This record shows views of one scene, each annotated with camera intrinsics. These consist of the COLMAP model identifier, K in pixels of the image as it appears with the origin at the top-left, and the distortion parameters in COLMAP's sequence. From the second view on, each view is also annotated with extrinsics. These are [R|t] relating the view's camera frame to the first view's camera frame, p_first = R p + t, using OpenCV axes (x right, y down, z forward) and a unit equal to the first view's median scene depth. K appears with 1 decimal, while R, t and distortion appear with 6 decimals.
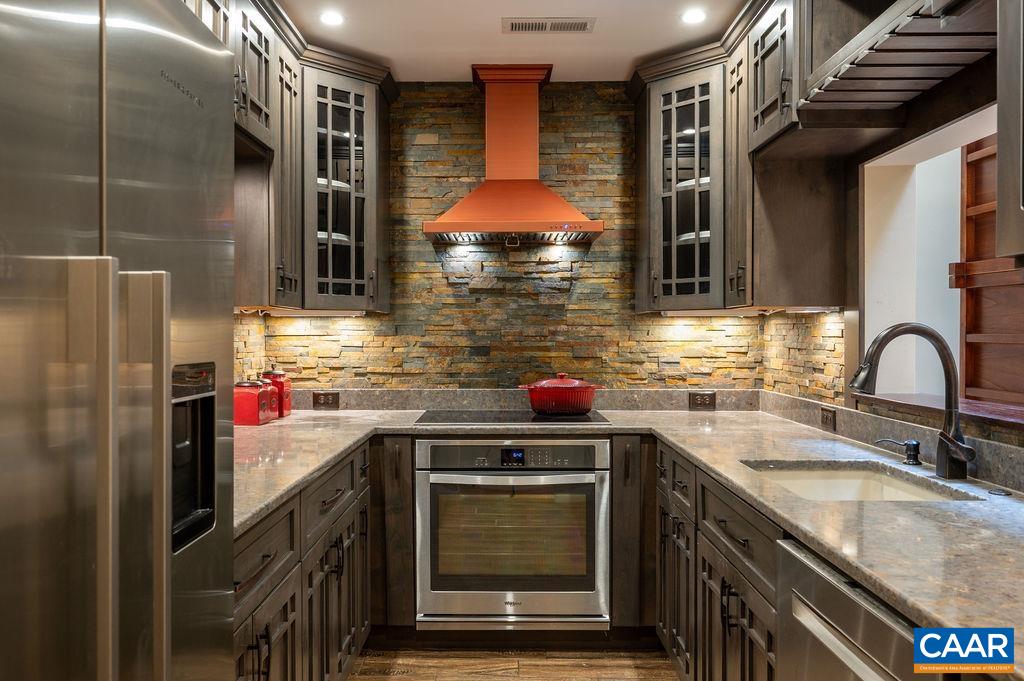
lens RADIAL K [[776.7, 0, 506.7], [0, 776.7, 347.2], [0, 0, 1]] dist [-0.069343, -0.010410]
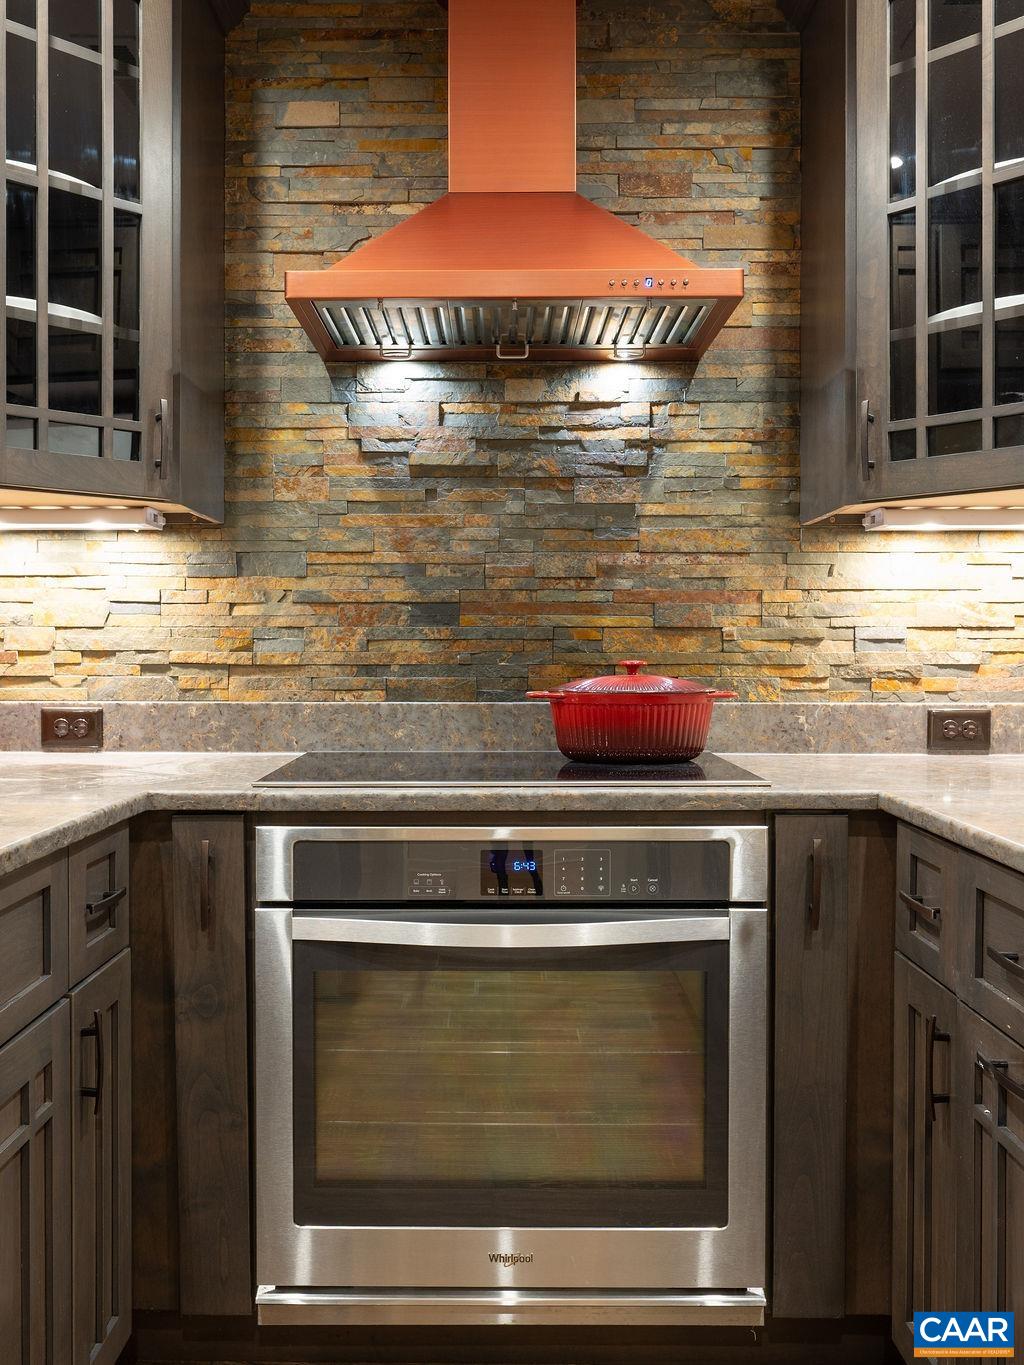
lens RADIAL K [[1168.0, 0, 519.1], [0, 1168.0, 671.2], [0, 0, 1]] dist [-0.042347, 0.003142]
pose [[0.999930, 0.001713, 0.011740, 0.003890], [-0.001713, 0.999999, -0.000087, 0.037259], [-0.011740, 0.000067, 0.999931, 0.365196]]
